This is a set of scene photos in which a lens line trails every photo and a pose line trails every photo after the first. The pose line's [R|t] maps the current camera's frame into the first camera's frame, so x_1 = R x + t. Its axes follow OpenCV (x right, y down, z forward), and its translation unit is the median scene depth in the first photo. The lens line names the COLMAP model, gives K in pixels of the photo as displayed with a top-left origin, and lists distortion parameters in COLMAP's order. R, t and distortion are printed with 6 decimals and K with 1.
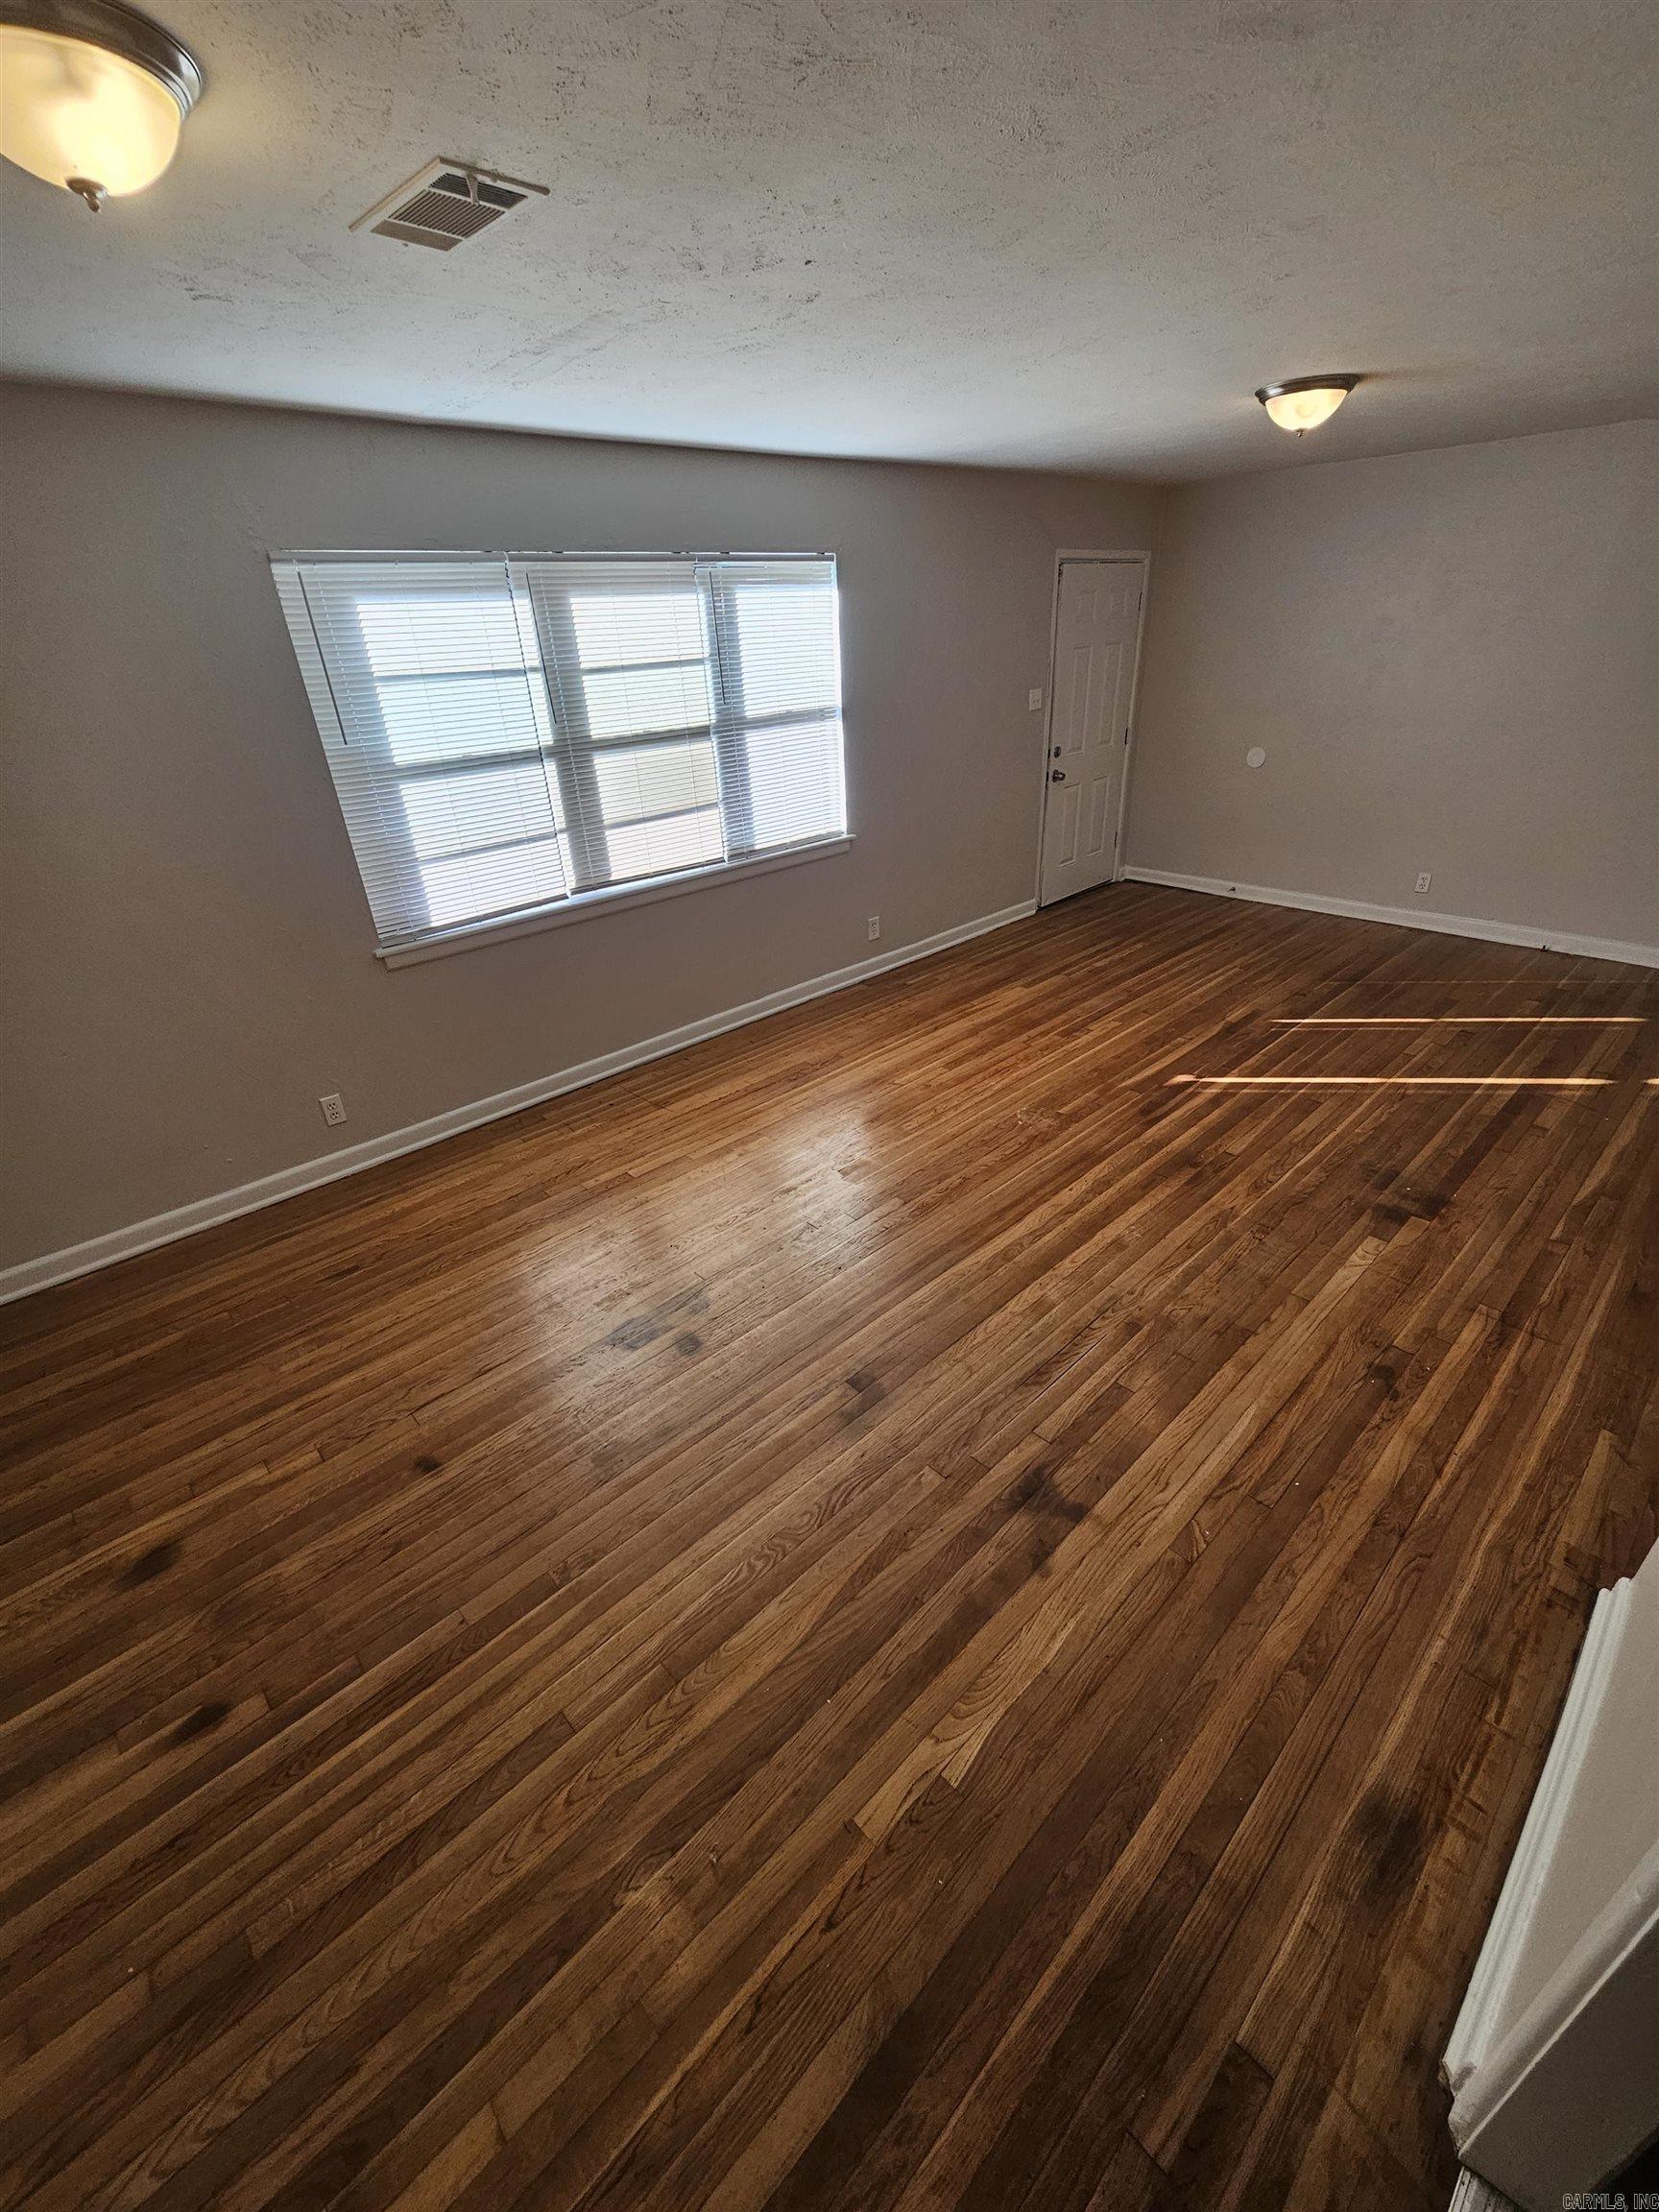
lens RADIAL K [[911.7, 0, 823.2], [0, 911.7, 1112.5], [0, 0, 1]] dist [-0.002974, 0.000918]
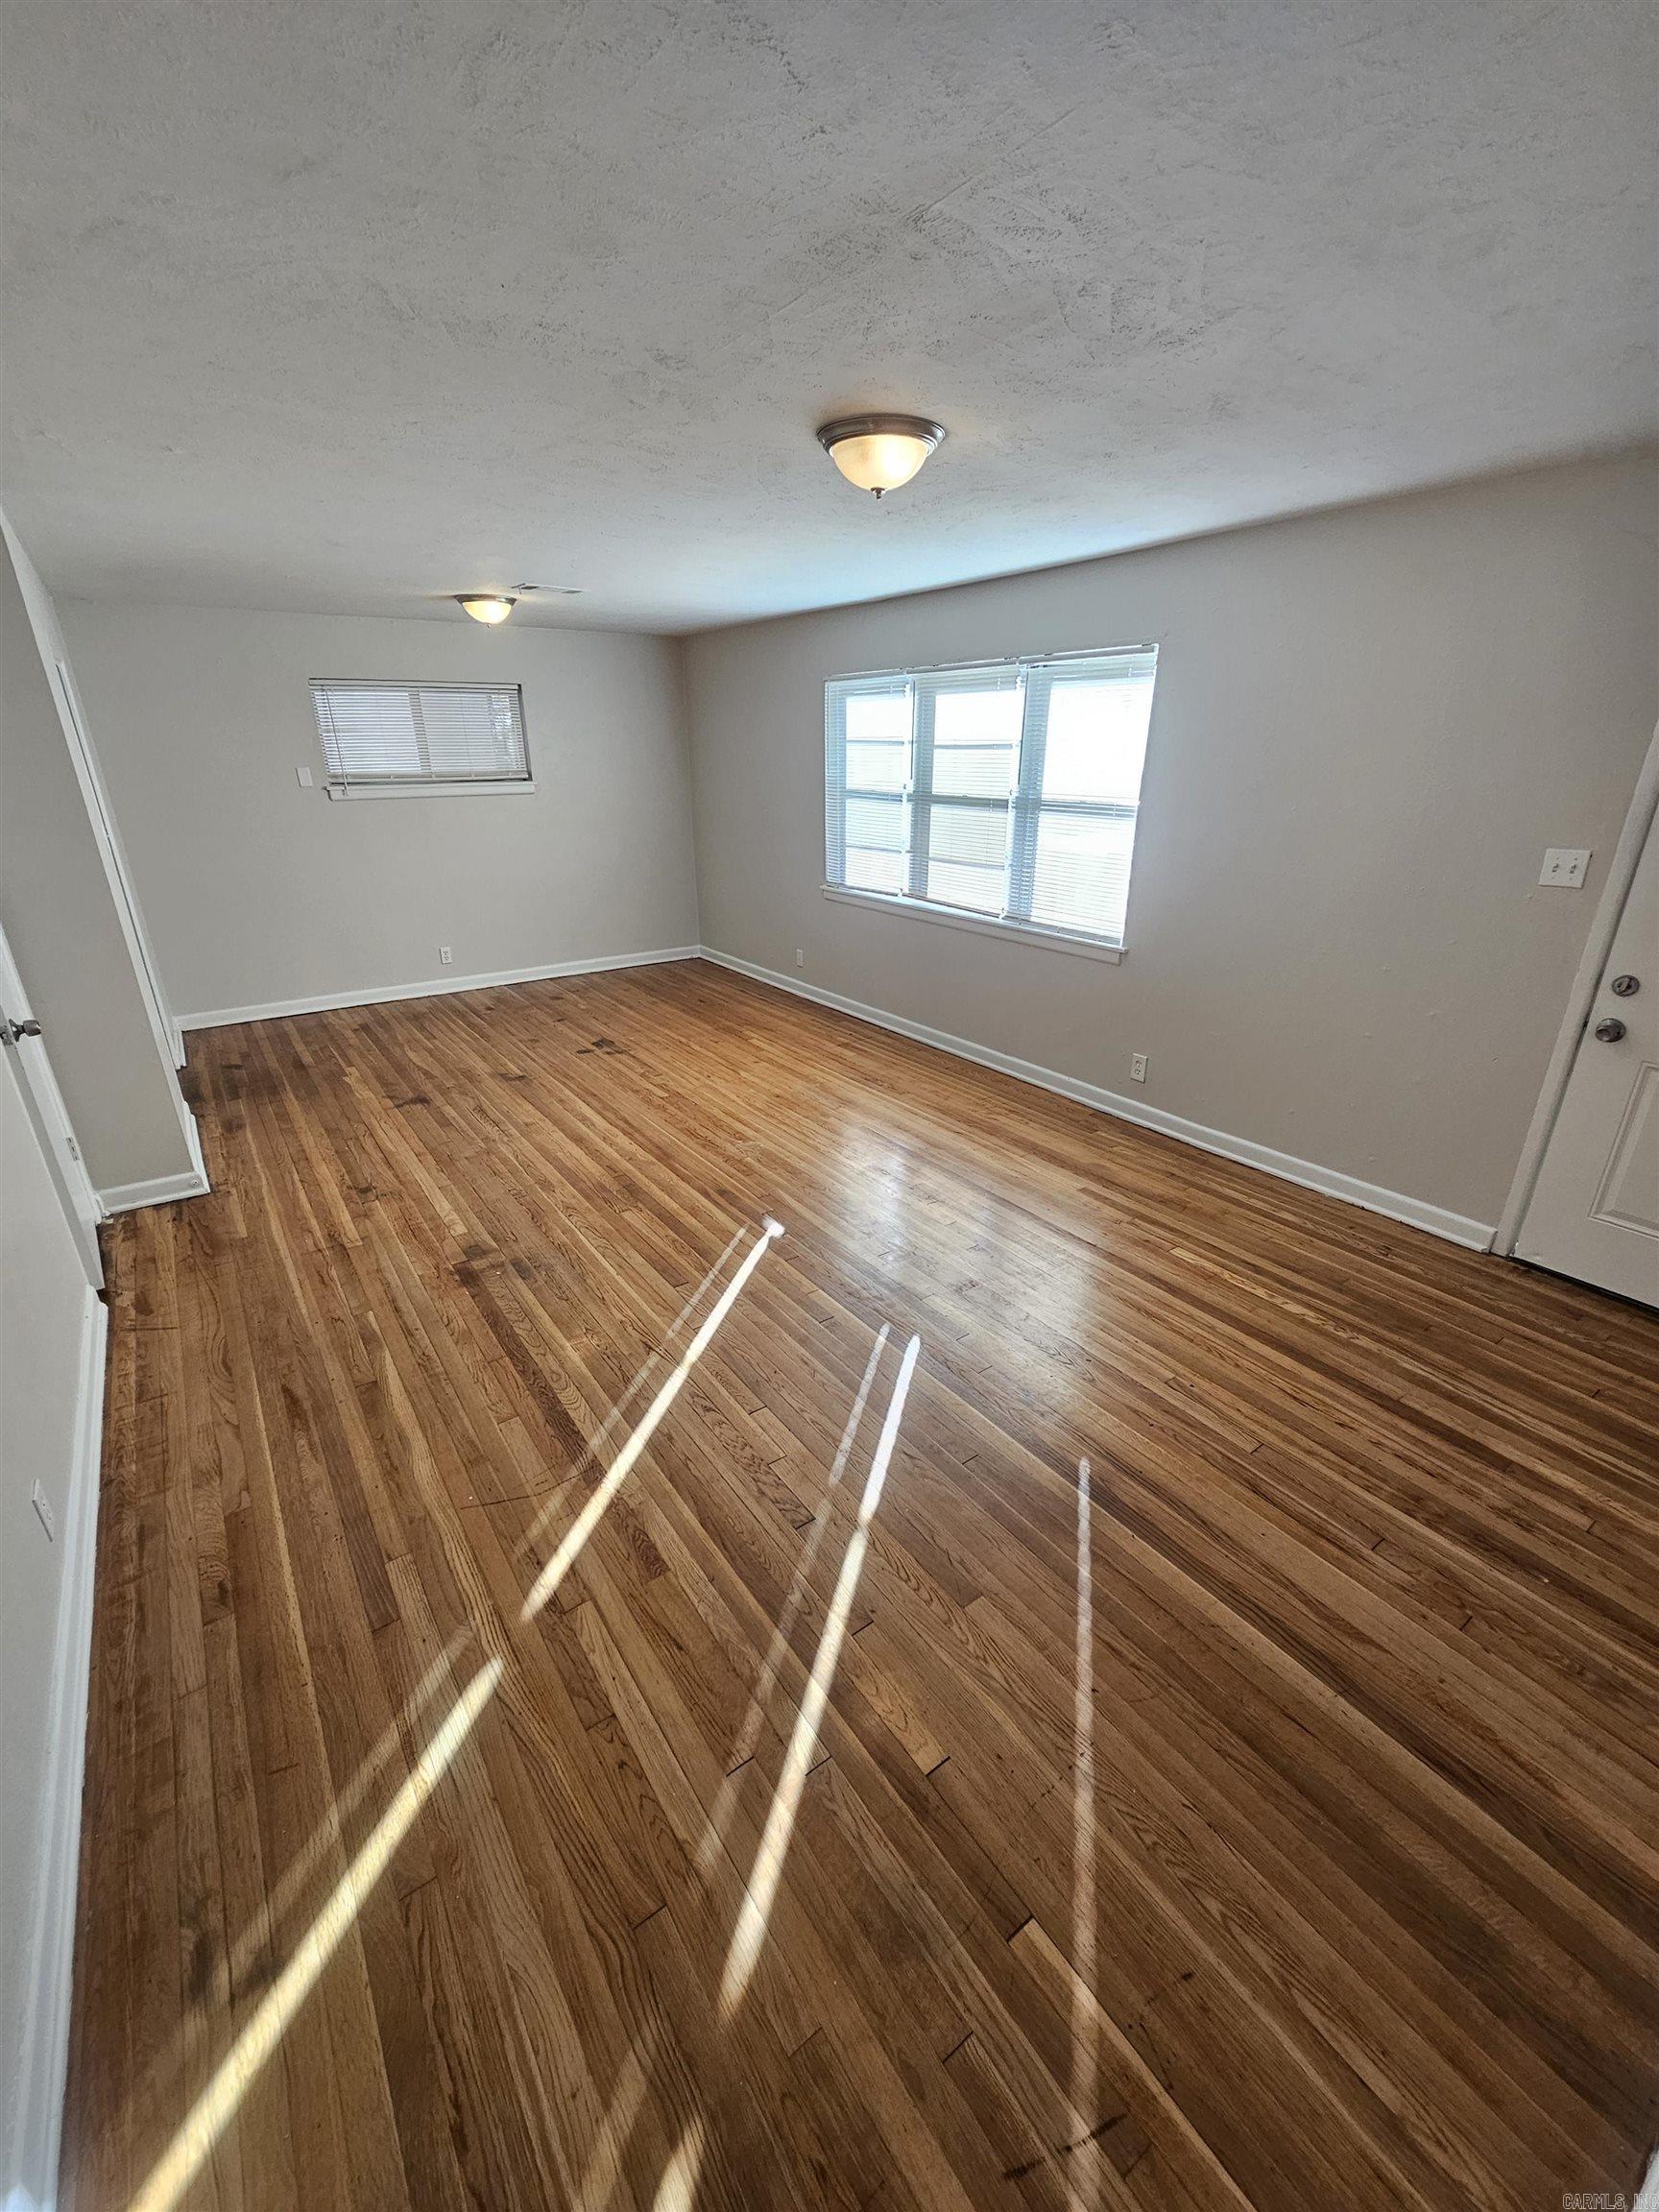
lens RADIAL K [[911.7, 0, 825.2], [0, 911.7, 1105.2], [0, 0, 1]] dist [-0.002974, 0.000918]
pose [[-0.132260, 0.413161, -0.901002, 1.252466], [-0.460568, 0.779288, 0.424955, -0.577382], [0.877715, 0.471178, 0.087220, 1.000695]]
